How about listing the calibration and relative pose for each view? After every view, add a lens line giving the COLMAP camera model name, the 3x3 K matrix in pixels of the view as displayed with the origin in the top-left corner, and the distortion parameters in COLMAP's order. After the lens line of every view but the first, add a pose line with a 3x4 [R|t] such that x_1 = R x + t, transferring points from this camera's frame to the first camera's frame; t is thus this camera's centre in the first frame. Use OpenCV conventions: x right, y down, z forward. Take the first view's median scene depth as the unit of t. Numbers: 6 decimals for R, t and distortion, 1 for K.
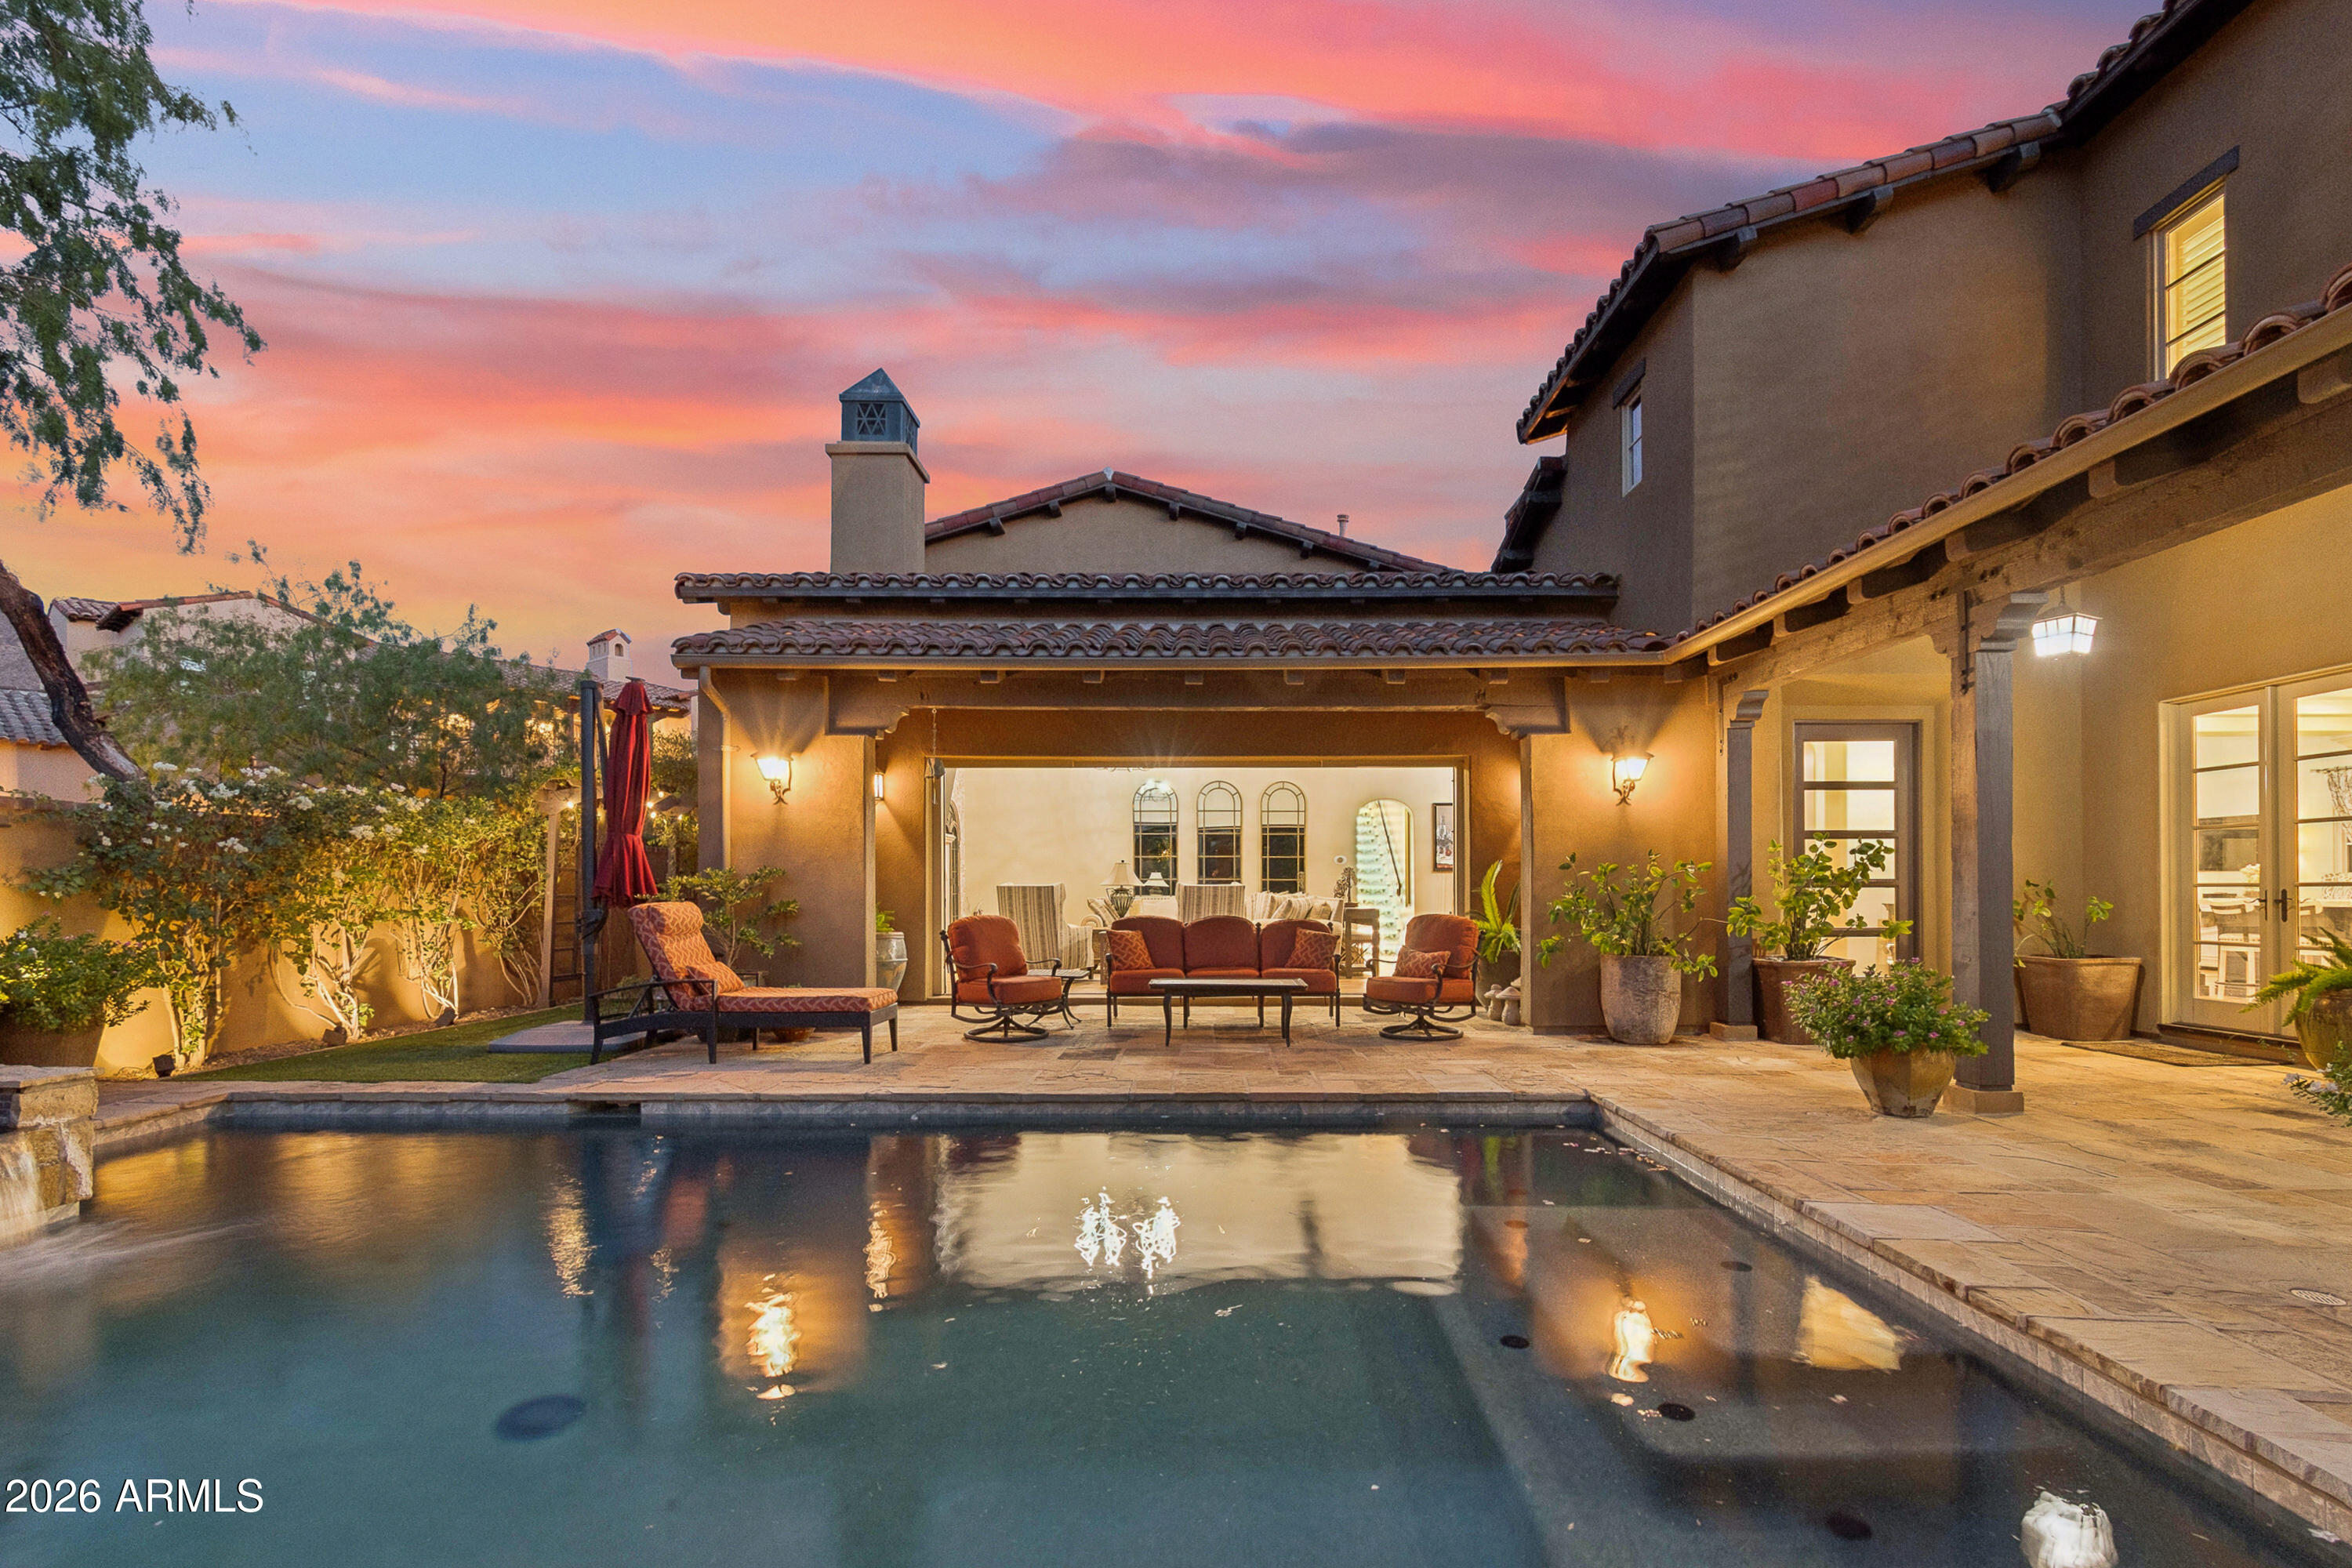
lens RADIAL K [[1083.2, 0, 1210.1], [0, 1083.2, 864.8], [0, 0, 1]] dist [-0.002431, 0.000268]
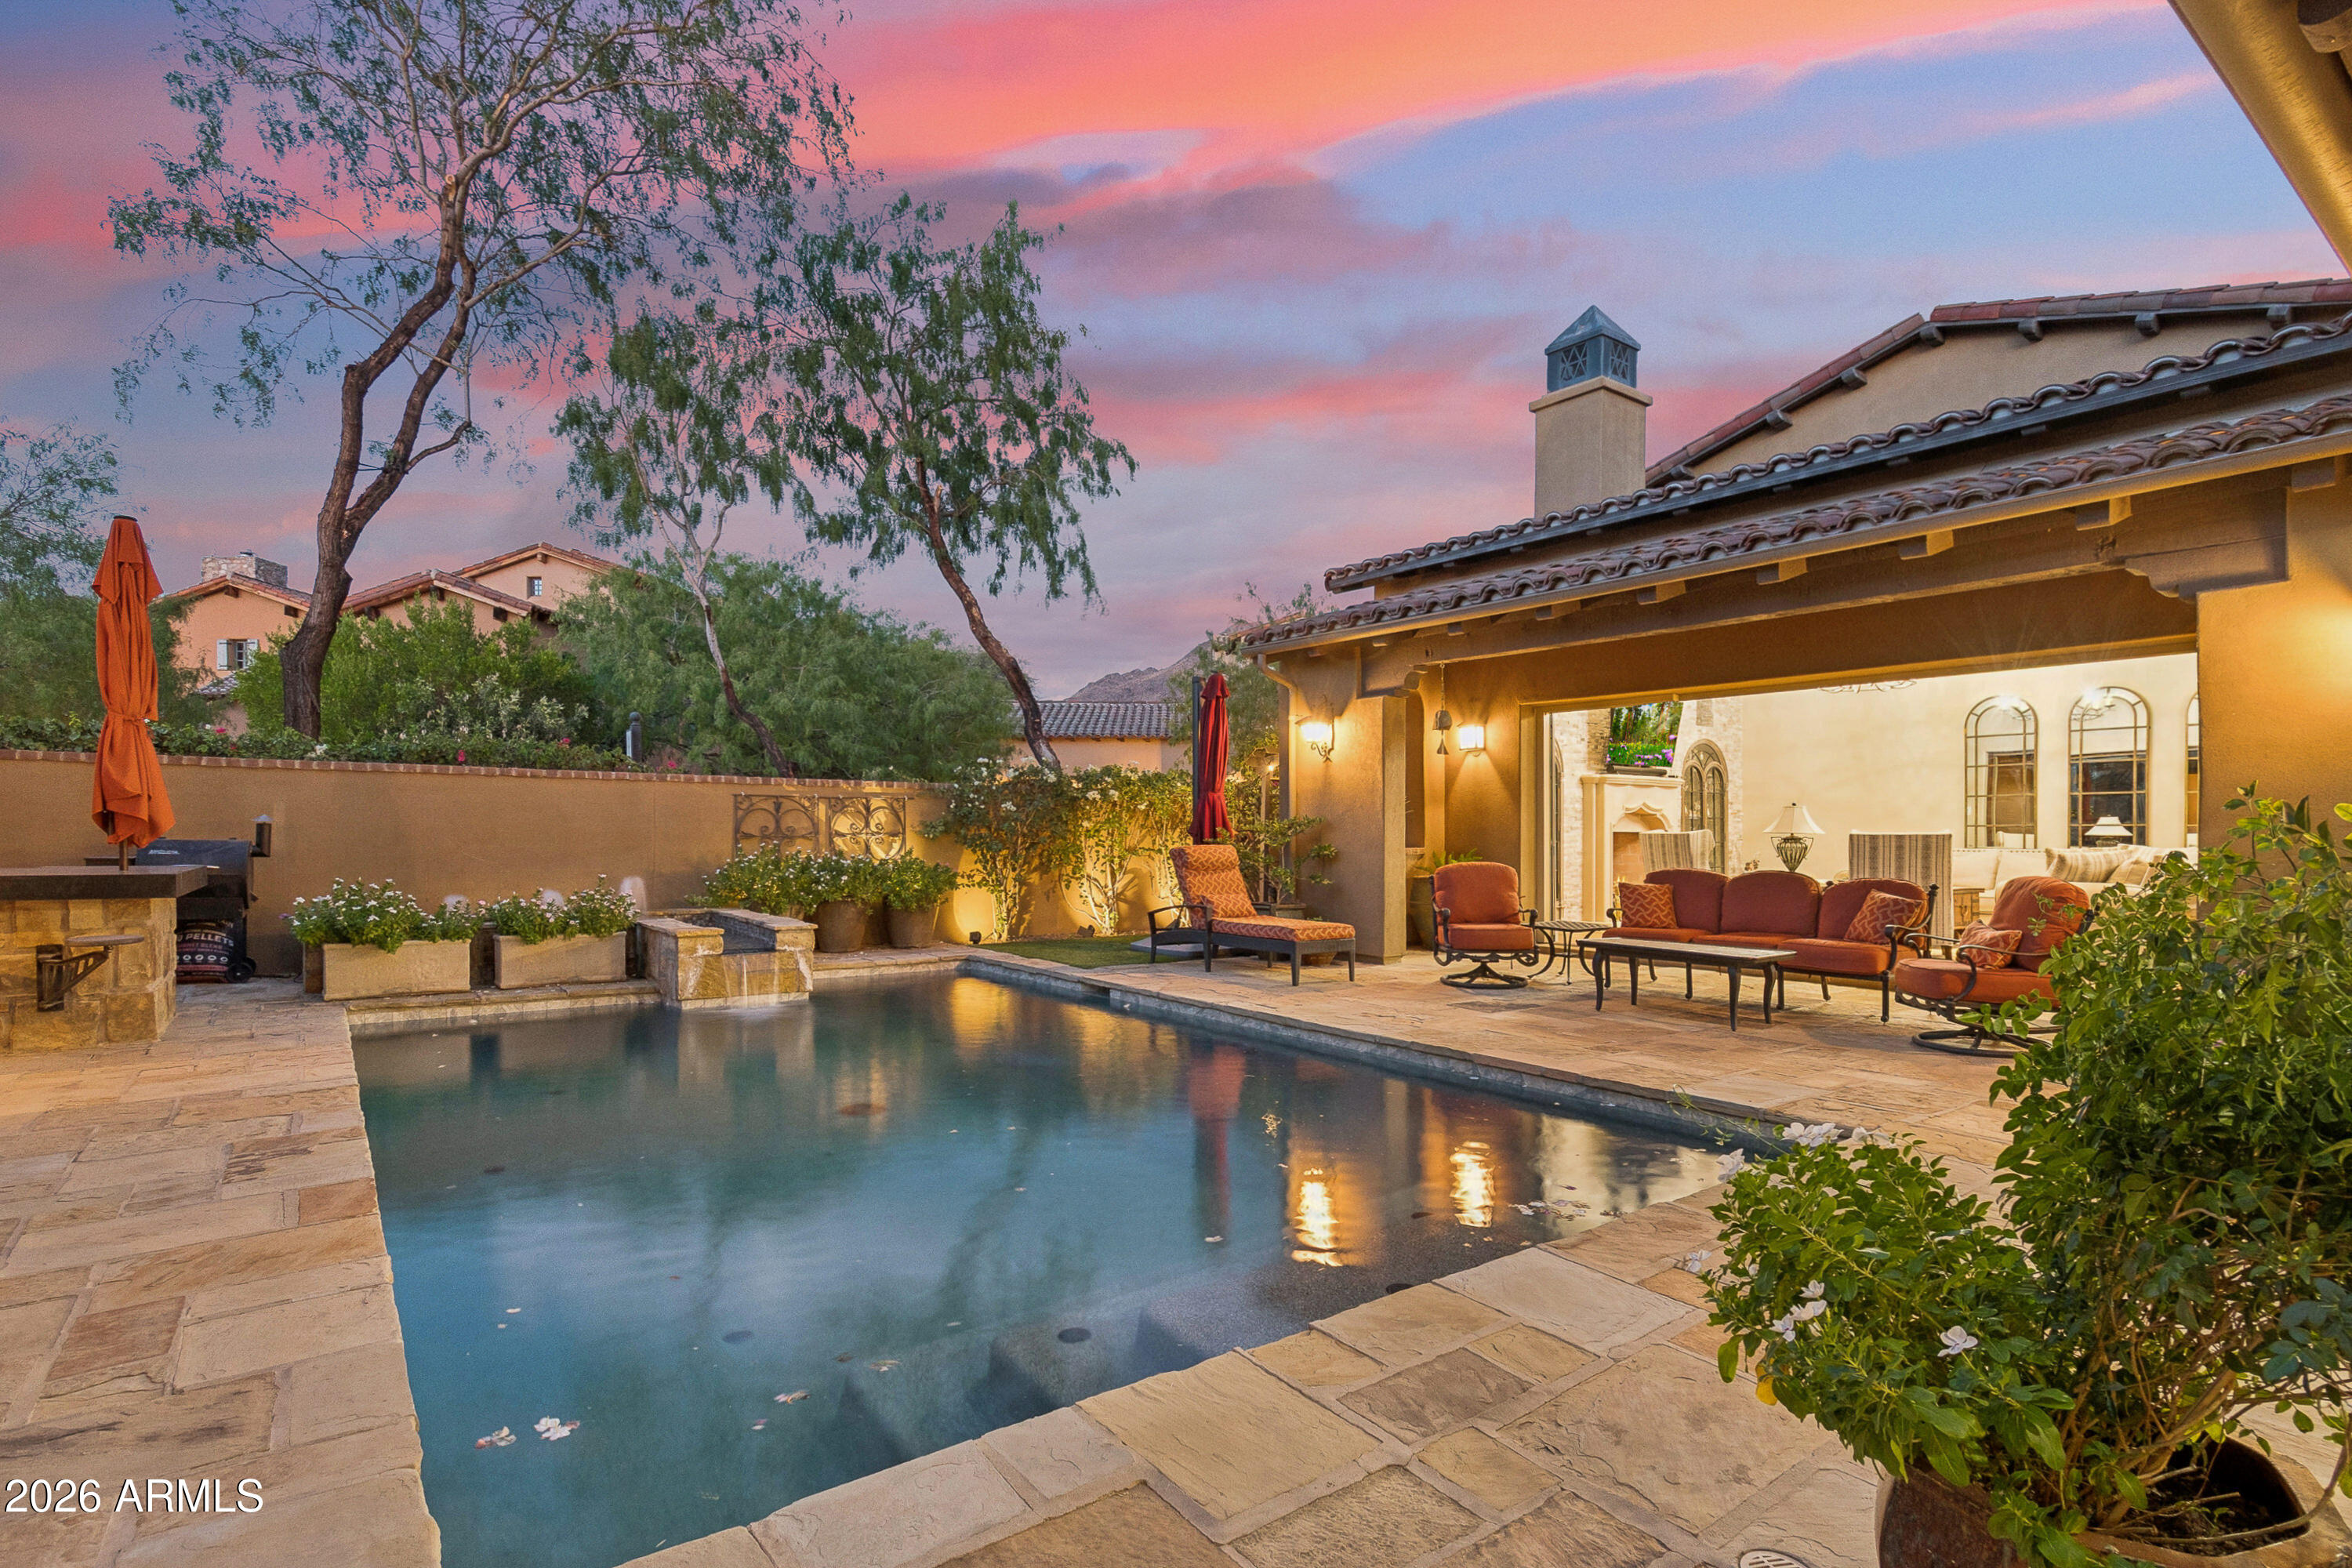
lens RADIAL K [[1123.5, 0, 1178.9], [0, 1123.5, 806.7], [0, 0, 1]] dist [-0.002186, -0.000872]
pose [[0.603641, -0.015612, -0.797103, 0.459408], [0.012624, 0.999870, -0.010023, 0.001846], [0.797156, -0.004013, 0.603760, 0.142207]]
